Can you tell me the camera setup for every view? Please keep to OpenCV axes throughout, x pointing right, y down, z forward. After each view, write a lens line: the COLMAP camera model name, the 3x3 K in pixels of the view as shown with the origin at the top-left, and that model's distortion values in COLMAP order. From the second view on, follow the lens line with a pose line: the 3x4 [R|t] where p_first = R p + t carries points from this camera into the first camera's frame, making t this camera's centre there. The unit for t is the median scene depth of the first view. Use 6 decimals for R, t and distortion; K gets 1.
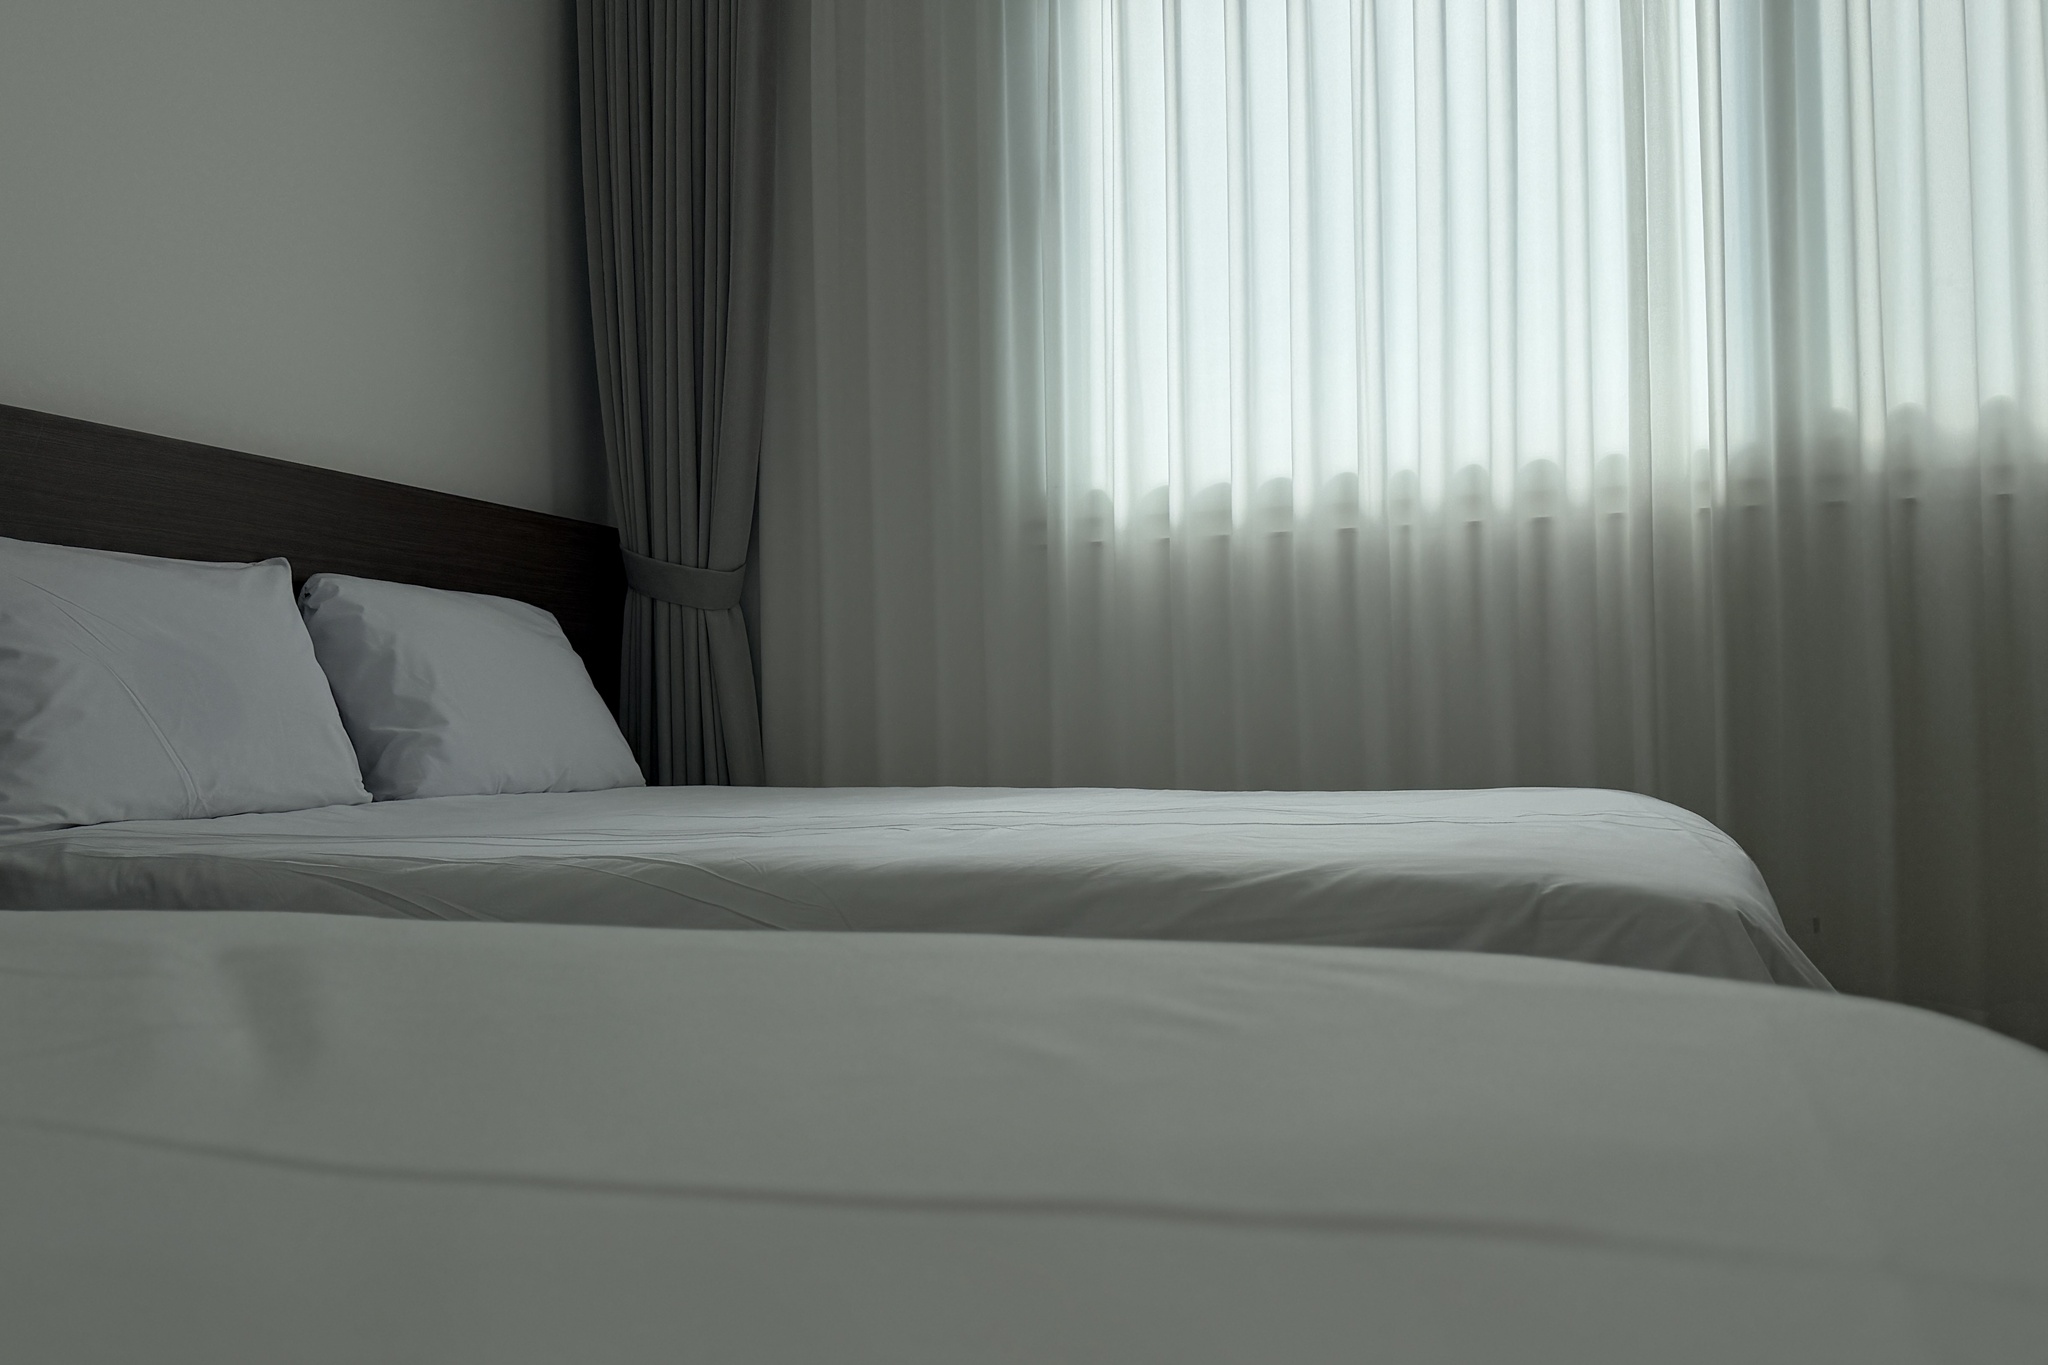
lens RADIAL K [[1730.1, 0, 1024.0], [0, 1730.1, 682.5], [0, 0, 1]] dist [0.185228, -0.237506]
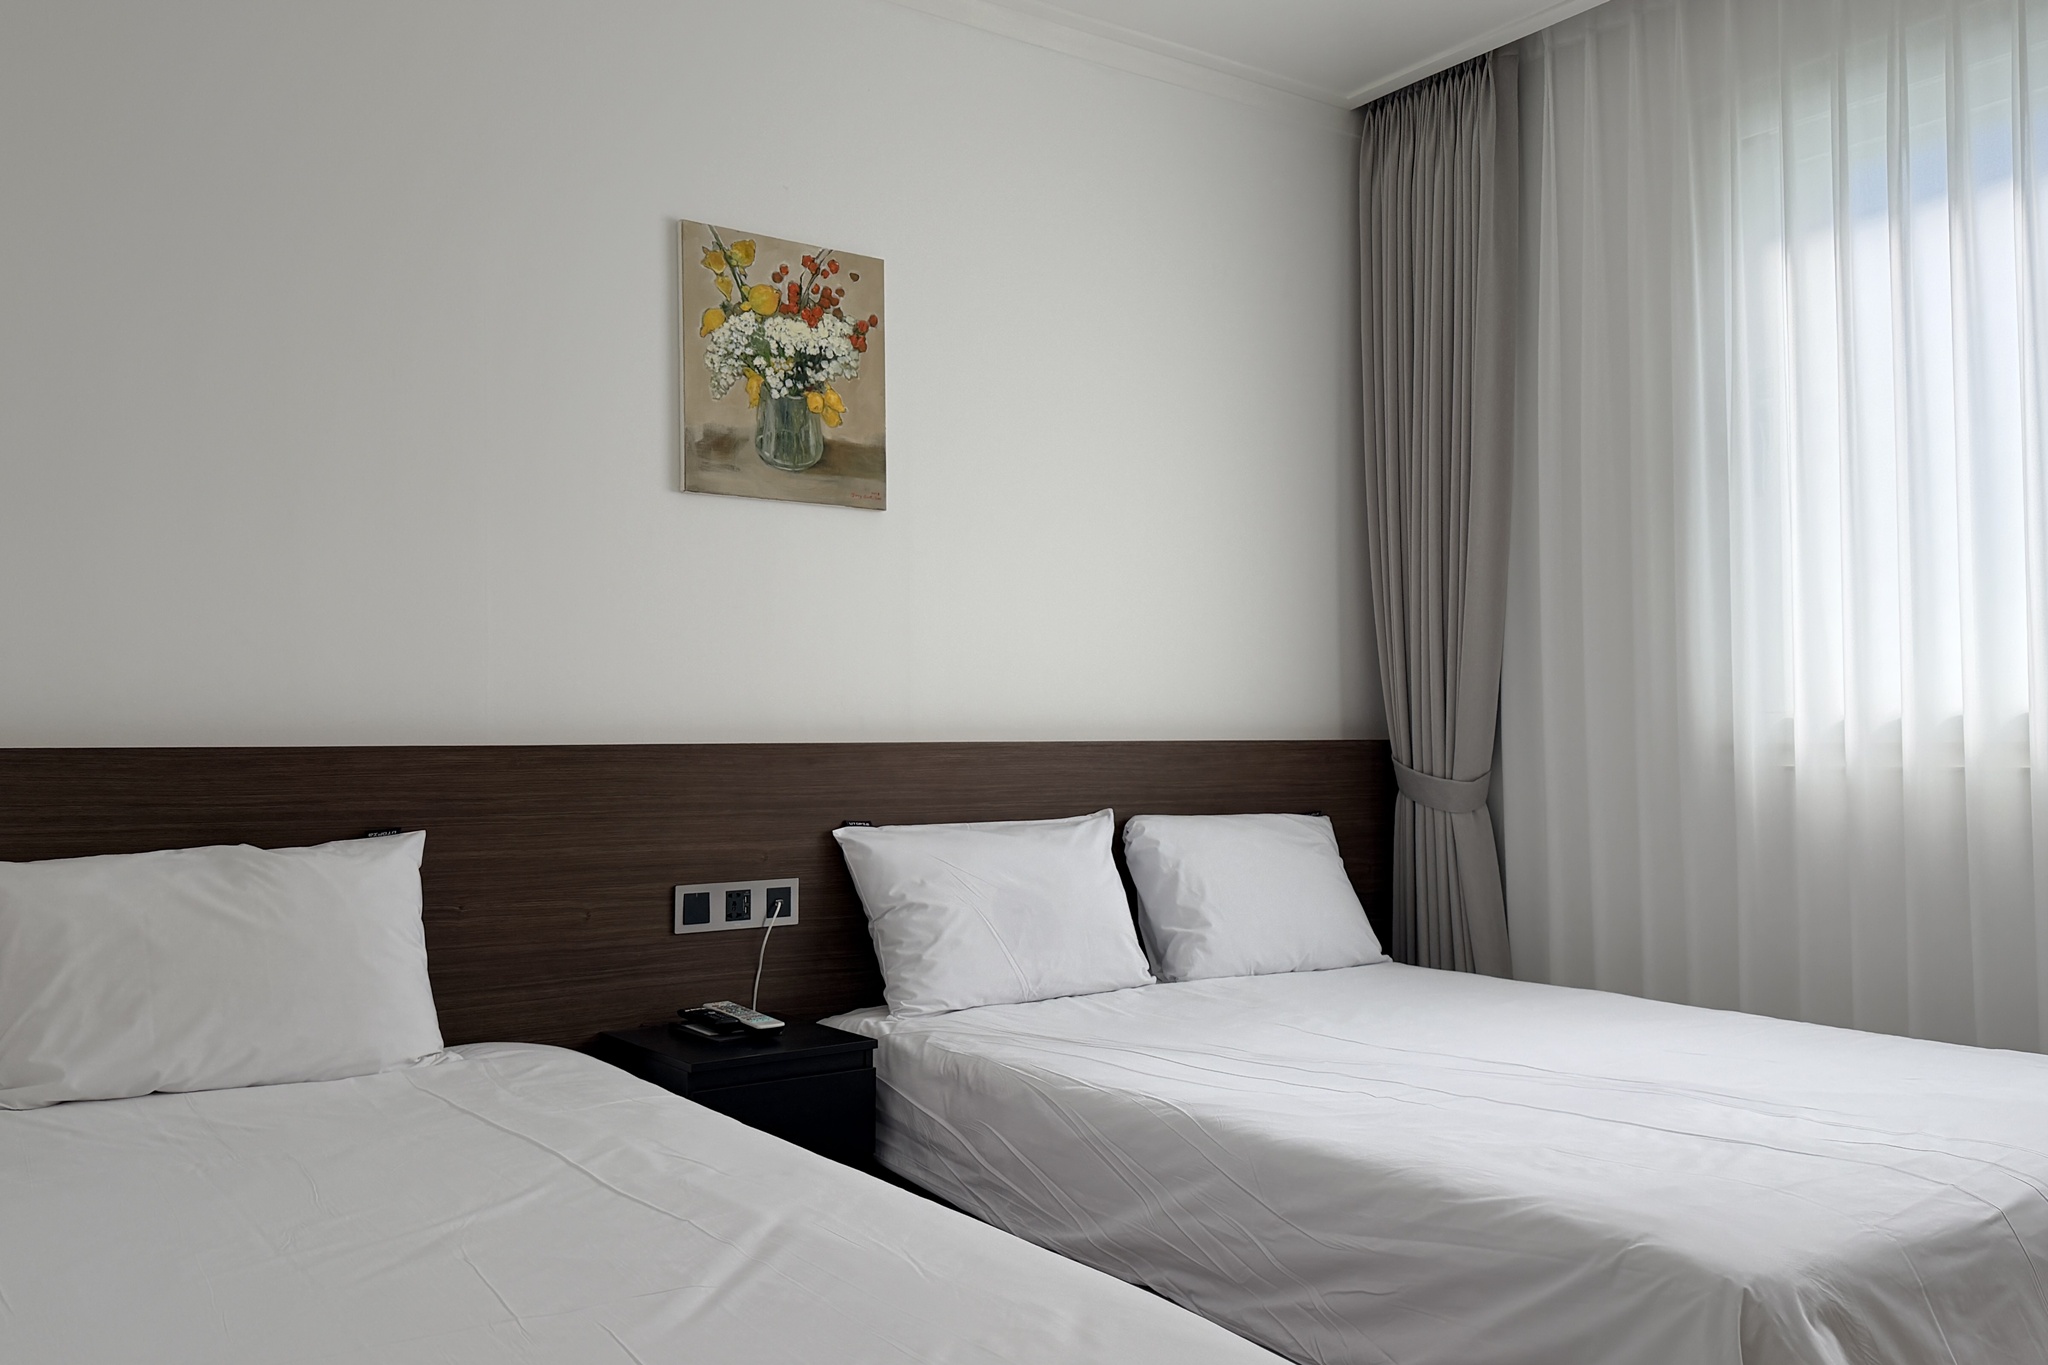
lens RADIAL K [[1677.5, 0, 1037.9], [0, 1677.5, 714.4], [0, 0, 1]] dist [0.106678, -0.166892]
pose [[0.828437, -0.007615, -0.560030, 0.314979], [0.010192, 0.999947, 0.001481, -0.150185], [0.559989, -0.006934, 0.828471, -0.193540]]
